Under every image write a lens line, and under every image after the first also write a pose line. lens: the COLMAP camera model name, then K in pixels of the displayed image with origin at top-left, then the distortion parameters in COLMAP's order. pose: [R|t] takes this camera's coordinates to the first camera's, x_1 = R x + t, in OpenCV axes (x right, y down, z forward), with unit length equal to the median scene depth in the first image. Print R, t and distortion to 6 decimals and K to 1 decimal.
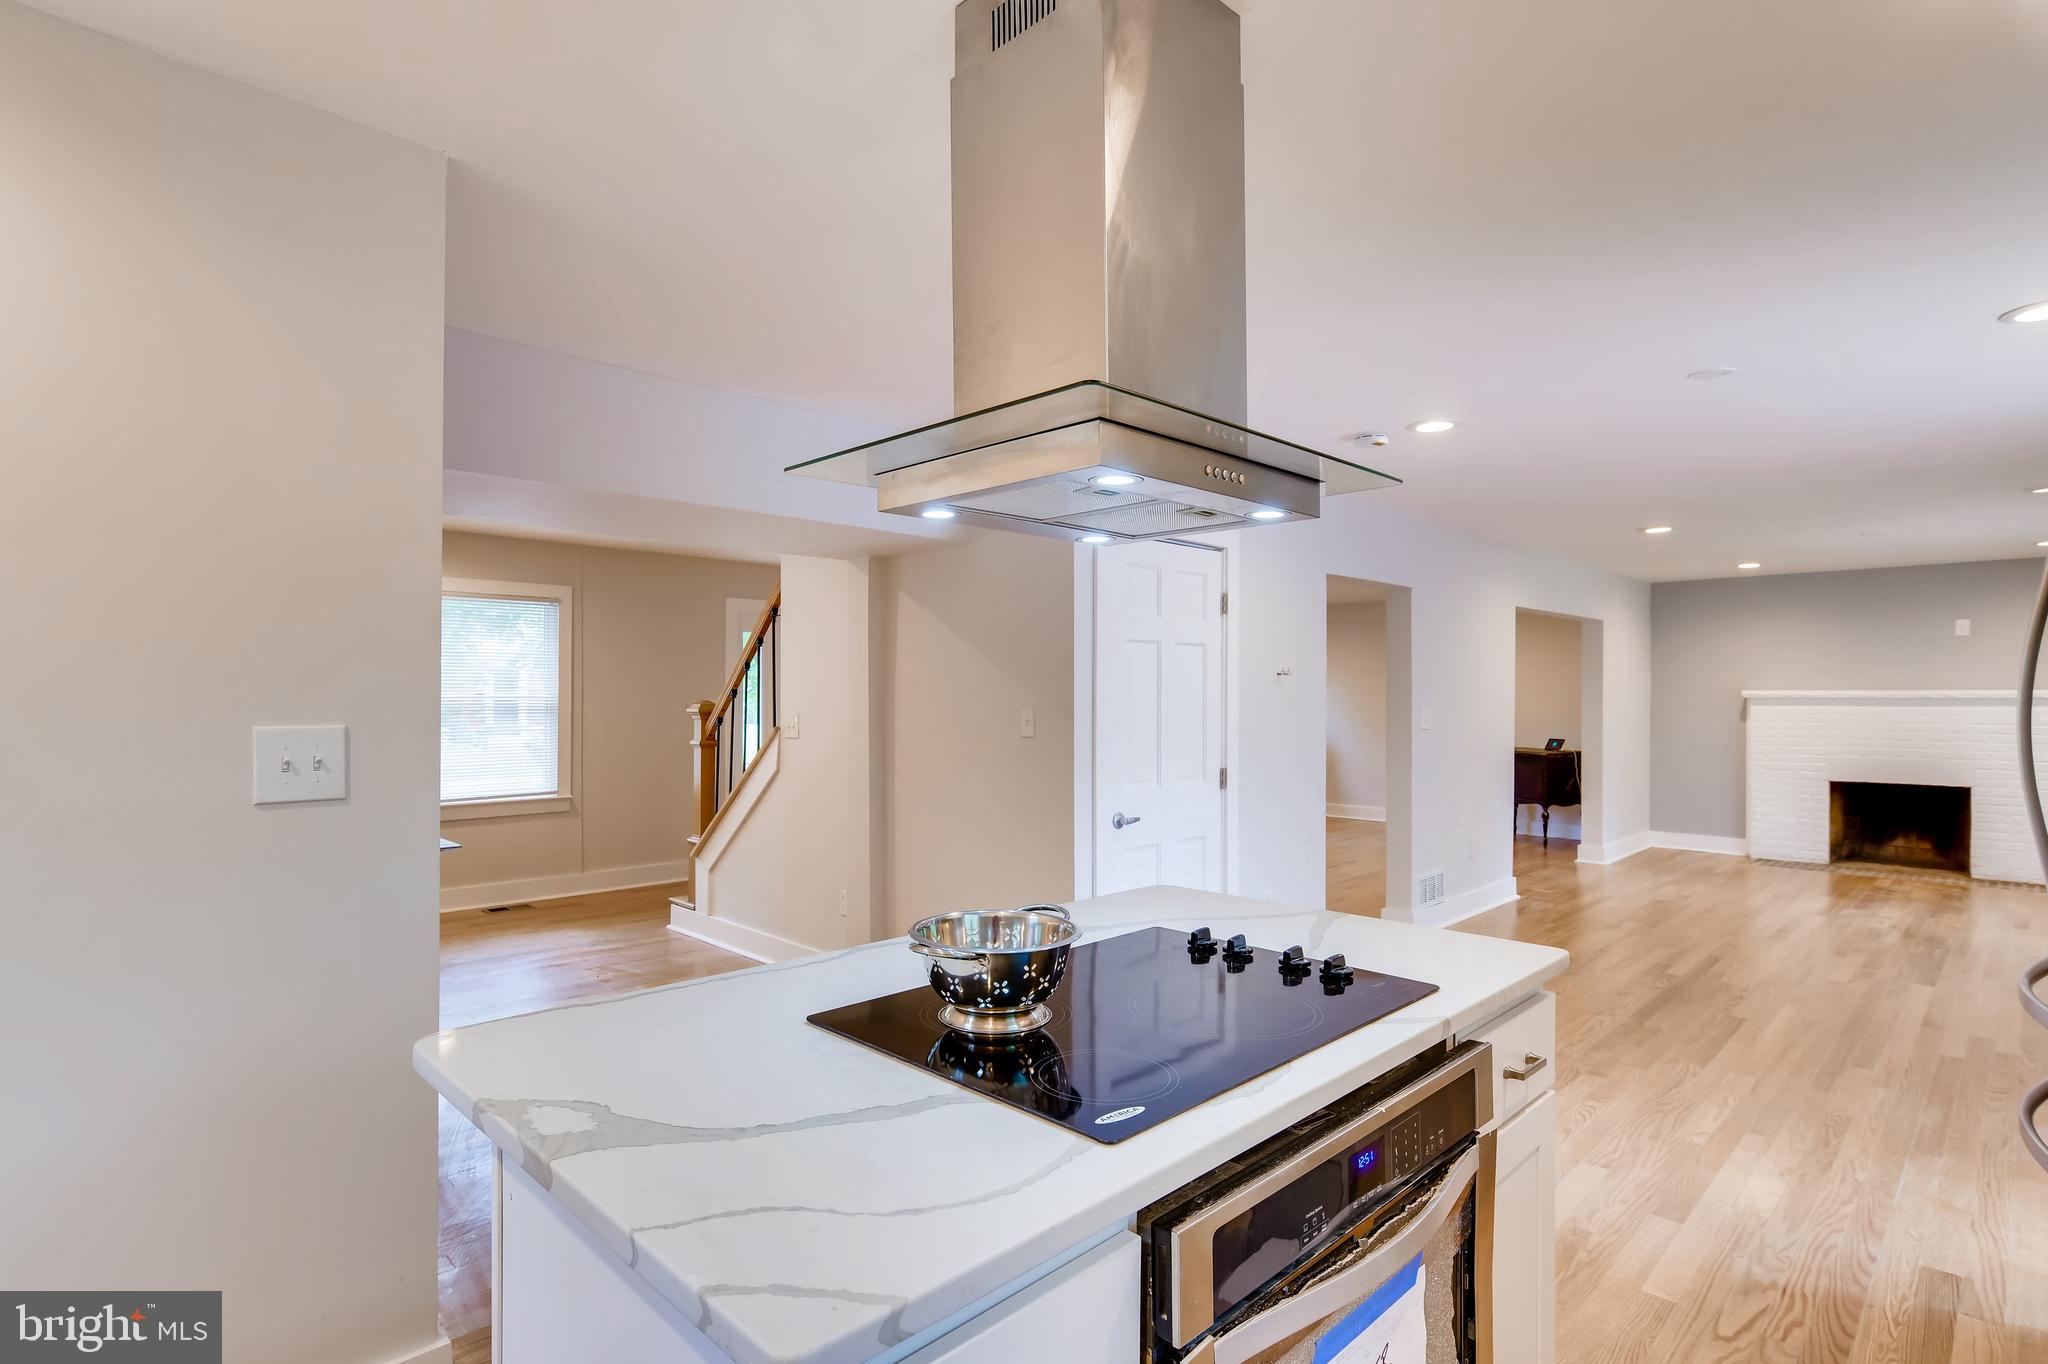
lens RADIAL K [[1034.6, 0, 1025.4], [0, 1034.6, 692.0], [0, 0, 1]] dist [0.004039, 0.001464]
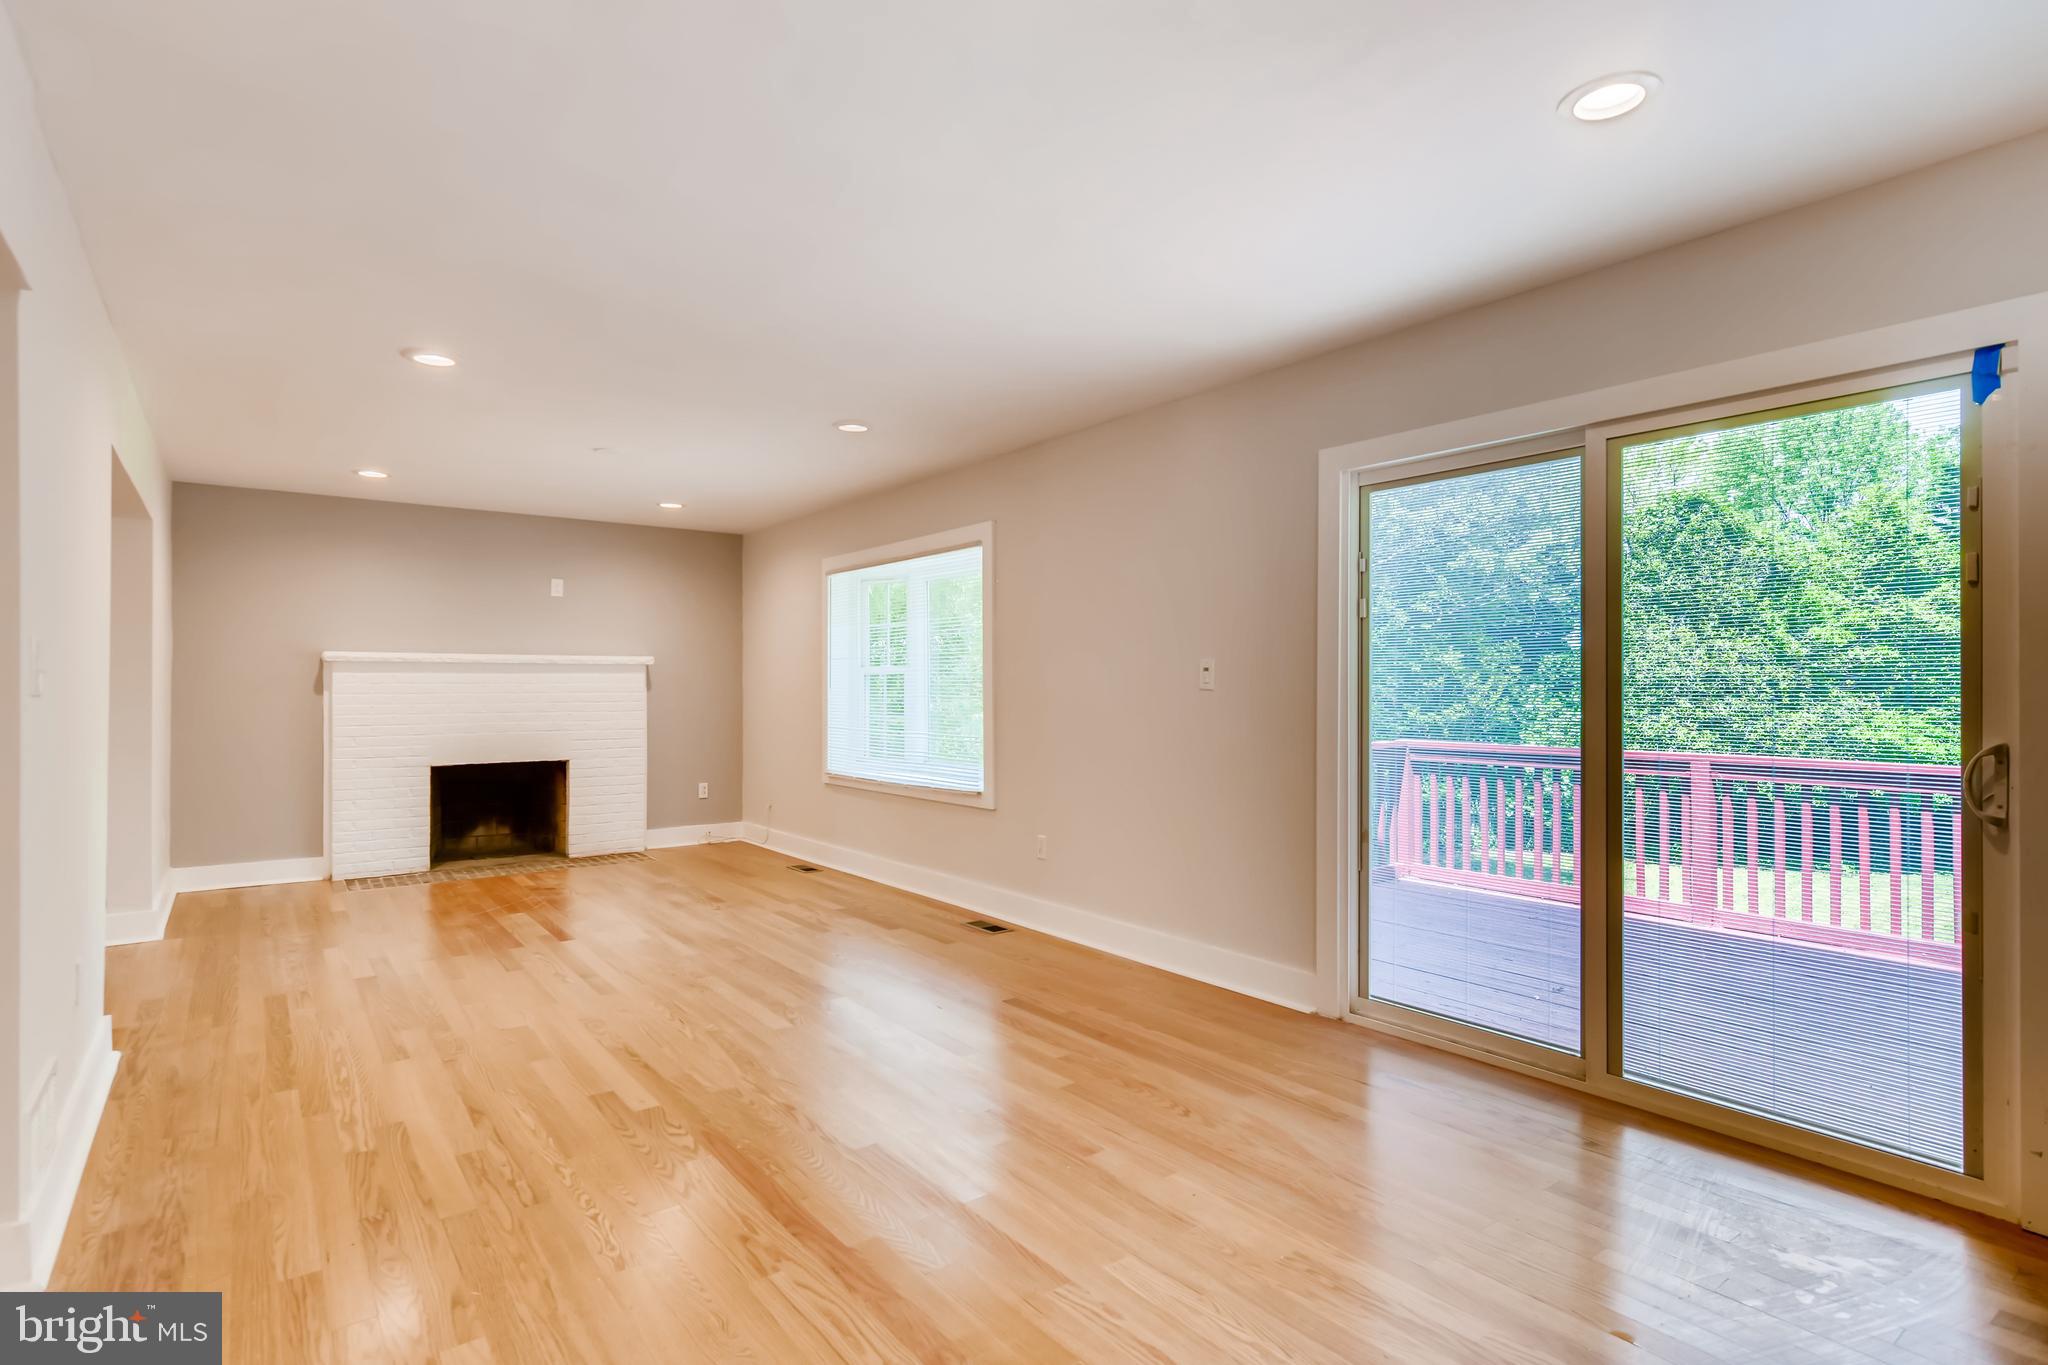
lens RADIAL K [[1034.6, 0, 1034.6], [0, 1034.6, 692.1], [0, 0, 1]] dist [0.004039, 0.001464]
pose [[0.145099, -0.007343, 0.989390, 0.051035], [-0.002311, 0.999967, 0.007761, 0.020746], [-0.989414, -0.003412, 0.145077, 0.419054]]
